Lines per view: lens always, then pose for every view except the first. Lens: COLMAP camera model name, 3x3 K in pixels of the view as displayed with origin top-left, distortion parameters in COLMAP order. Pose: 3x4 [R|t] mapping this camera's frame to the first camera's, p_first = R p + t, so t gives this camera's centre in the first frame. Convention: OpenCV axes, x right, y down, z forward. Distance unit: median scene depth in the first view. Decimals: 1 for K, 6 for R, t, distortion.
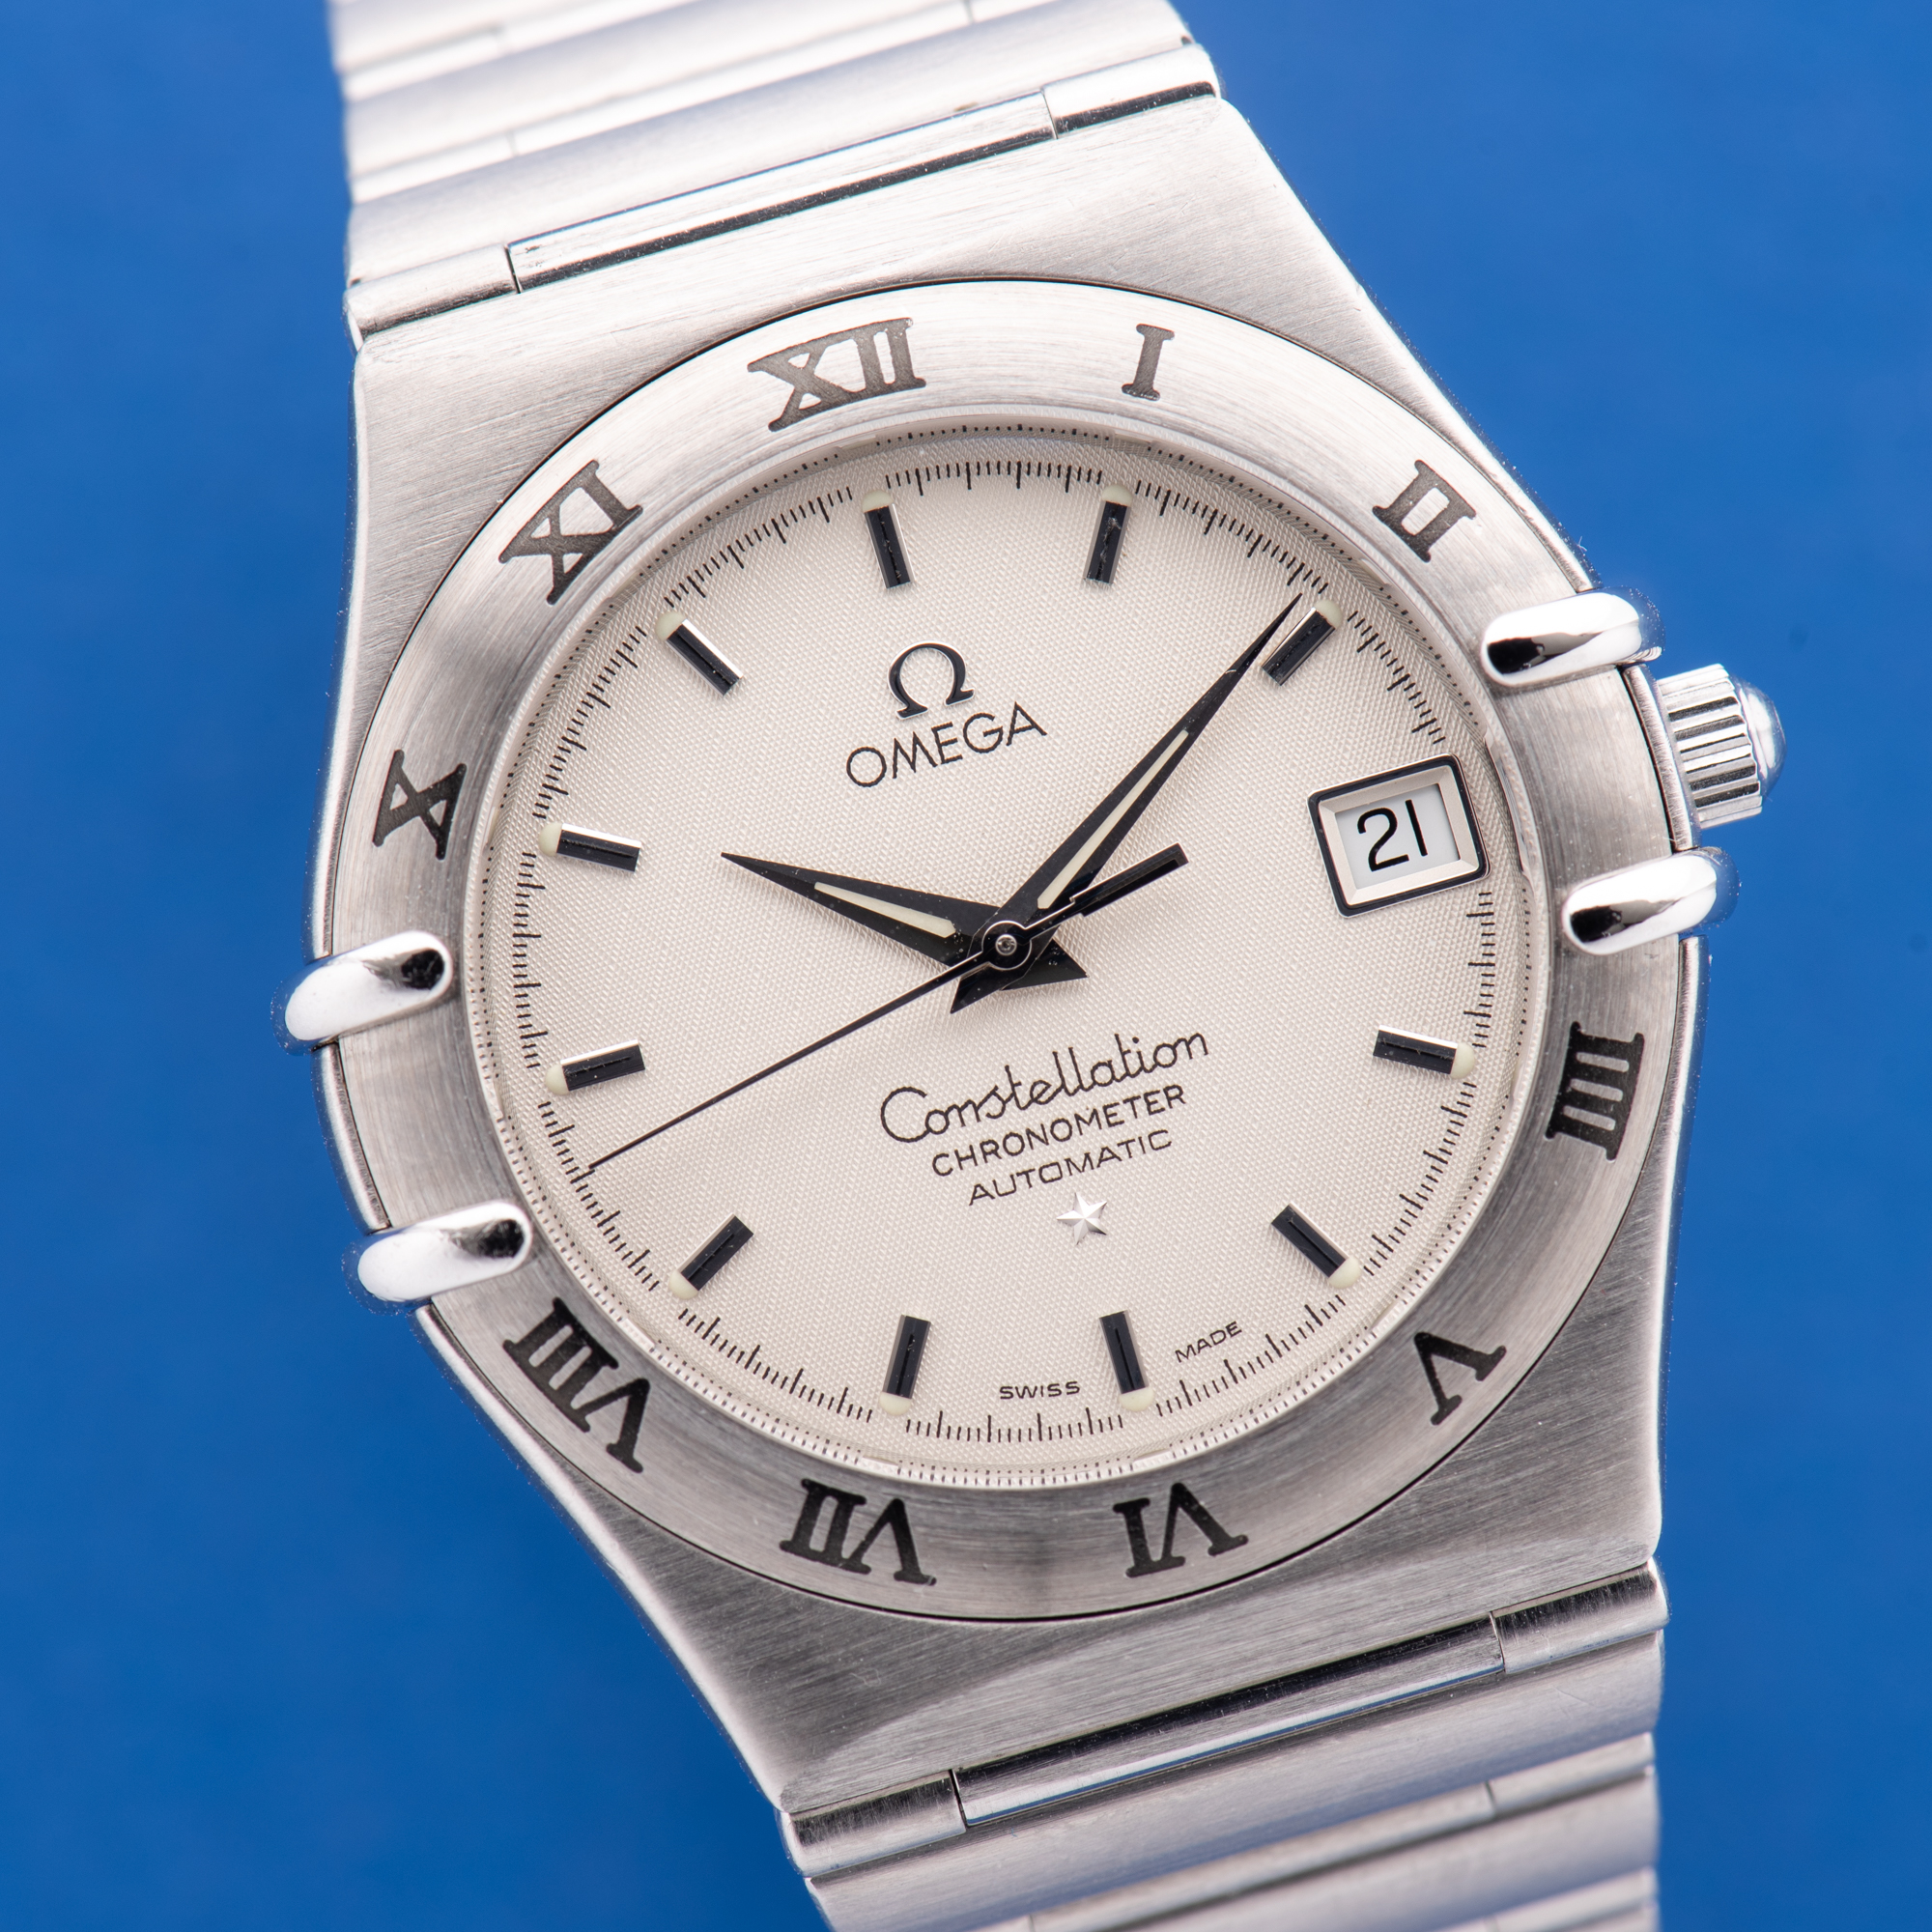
lens RADIAL K [[12894.2, 0, 966.0], [0, 12894.2, 966.0], [0, 0, 1]] dist [-0.239822, 7.534247]
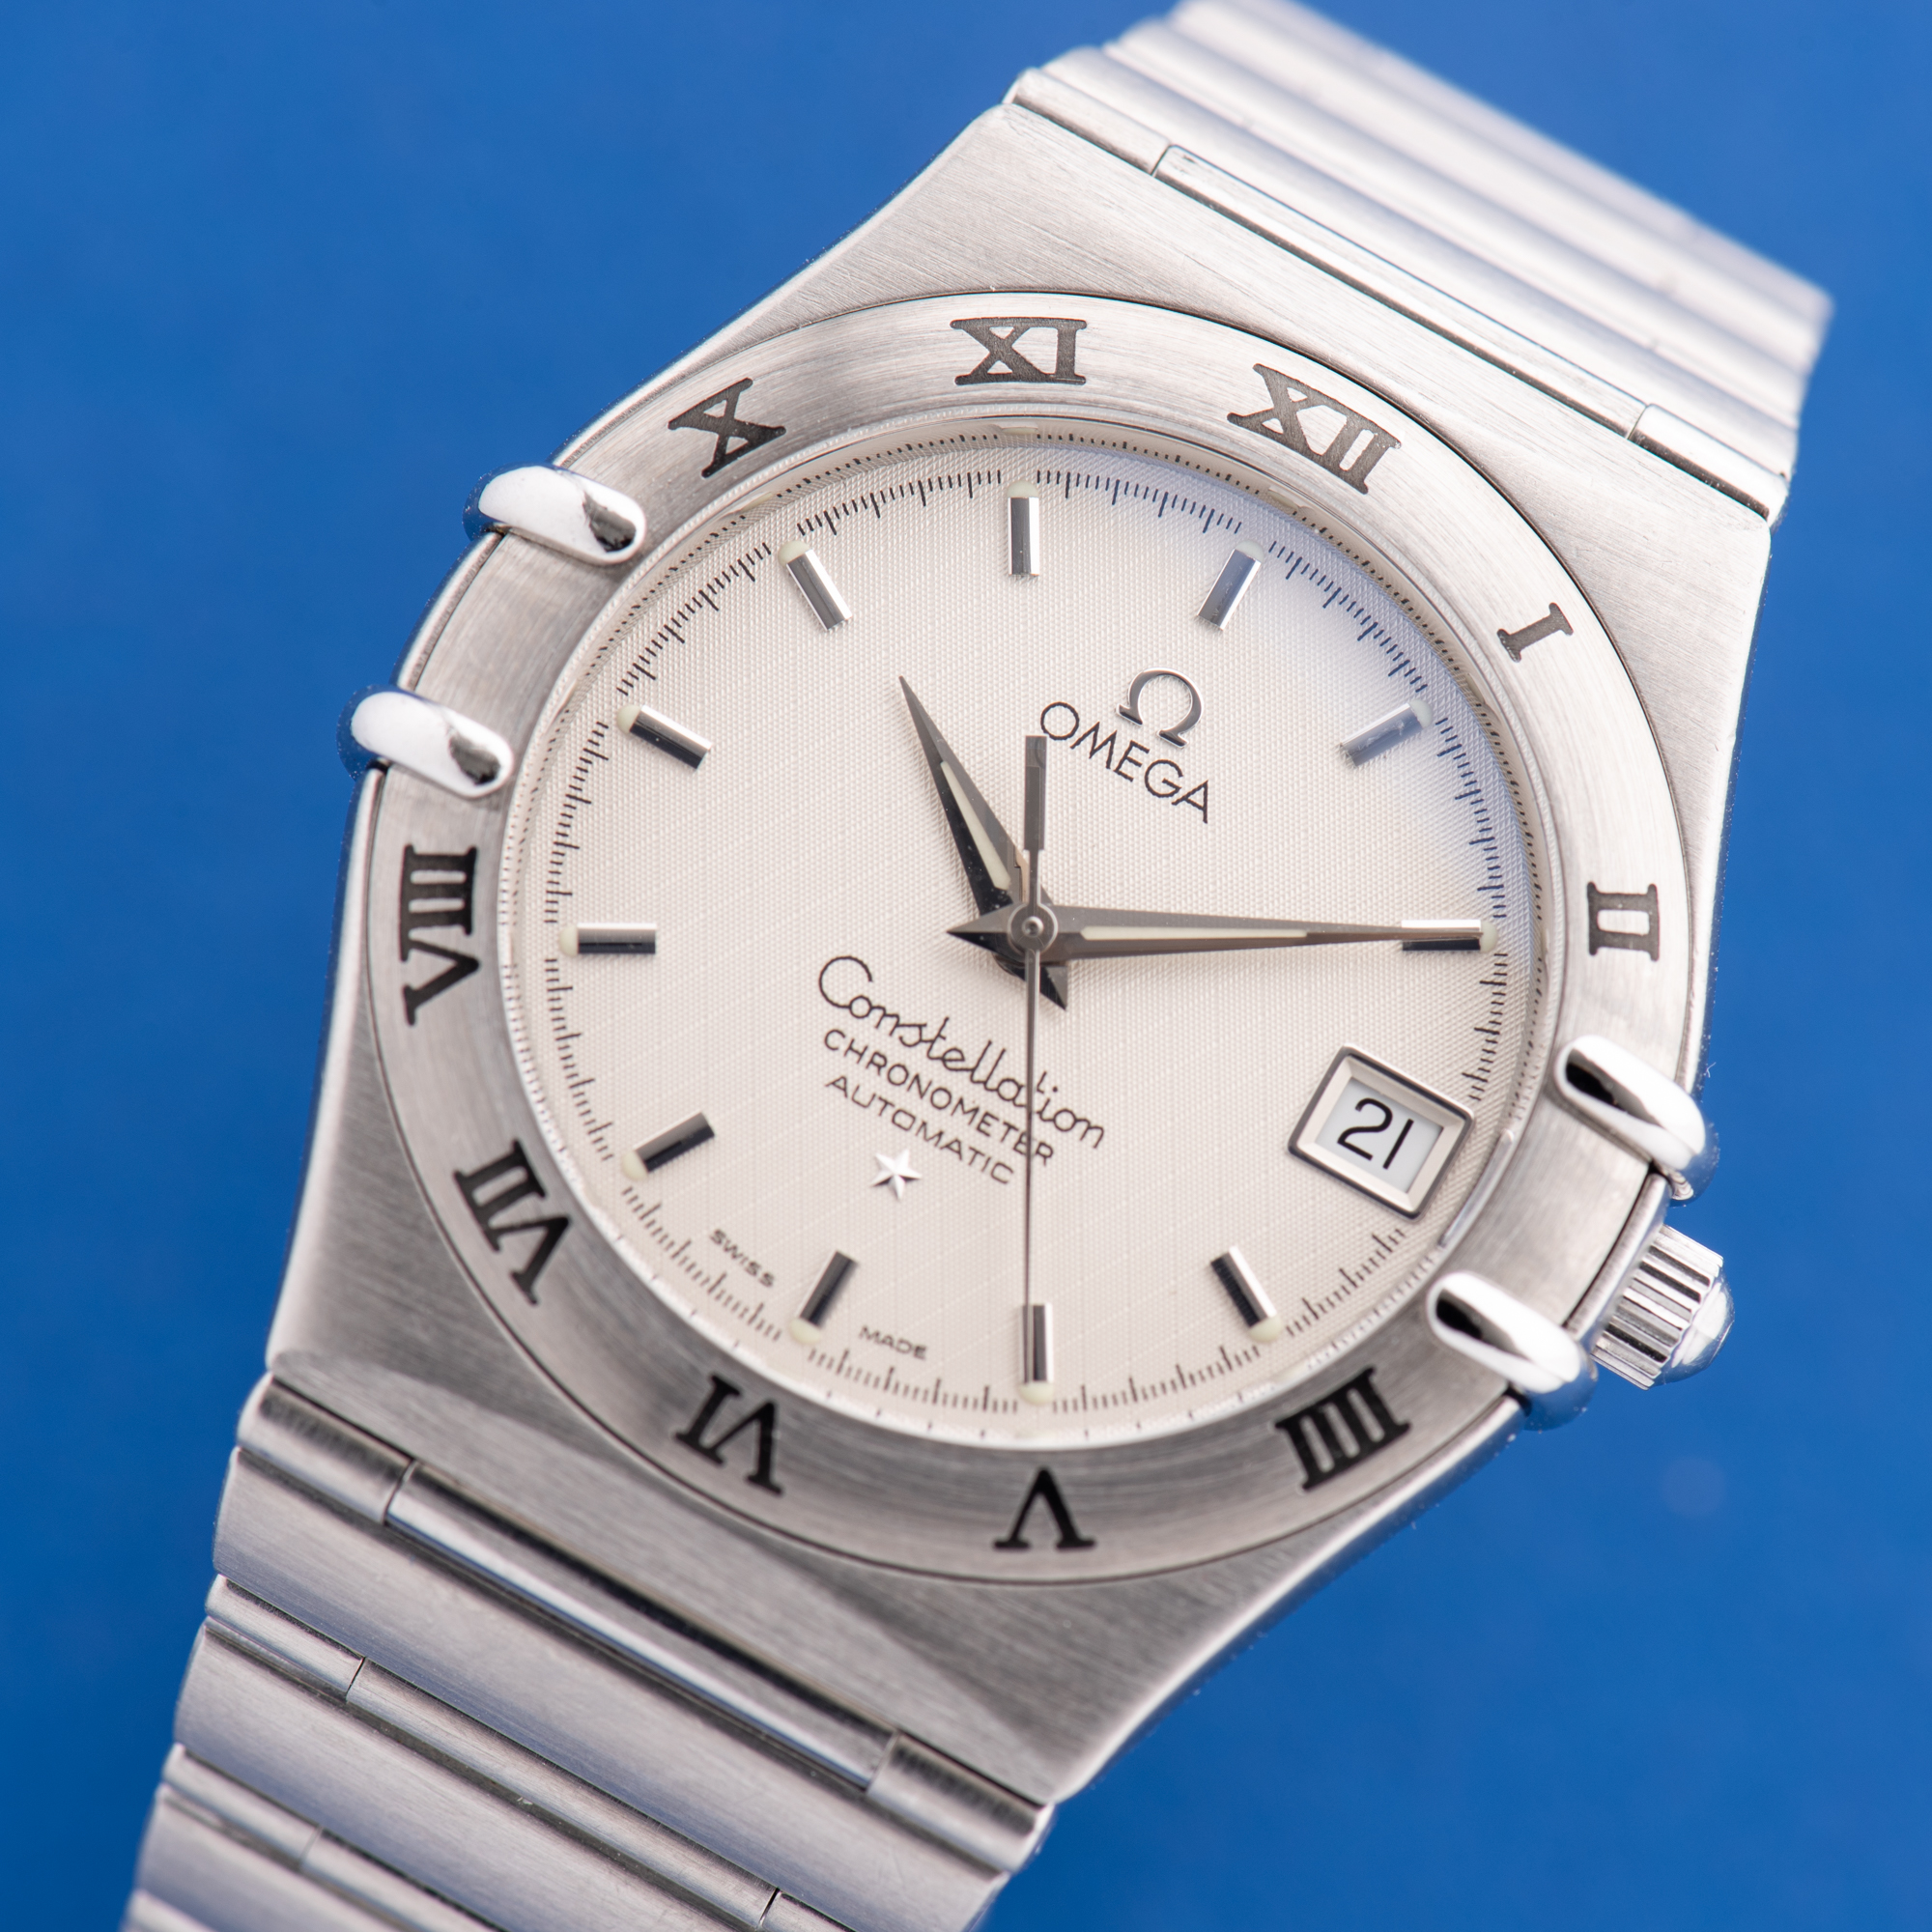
lens RADIAL K [[12894.2, 0, 966.0], [0, 12894.2, 966.0], [0, 0, 1]] dist [-0.239822, 7.534247]
pose [[0.702850, 0.700588, -0.123203, 0.126626], [-0.711338, 0.692377, -0.120881, 0.126877], [0.000615, 0.172600, 0.984992, -0.002328]]
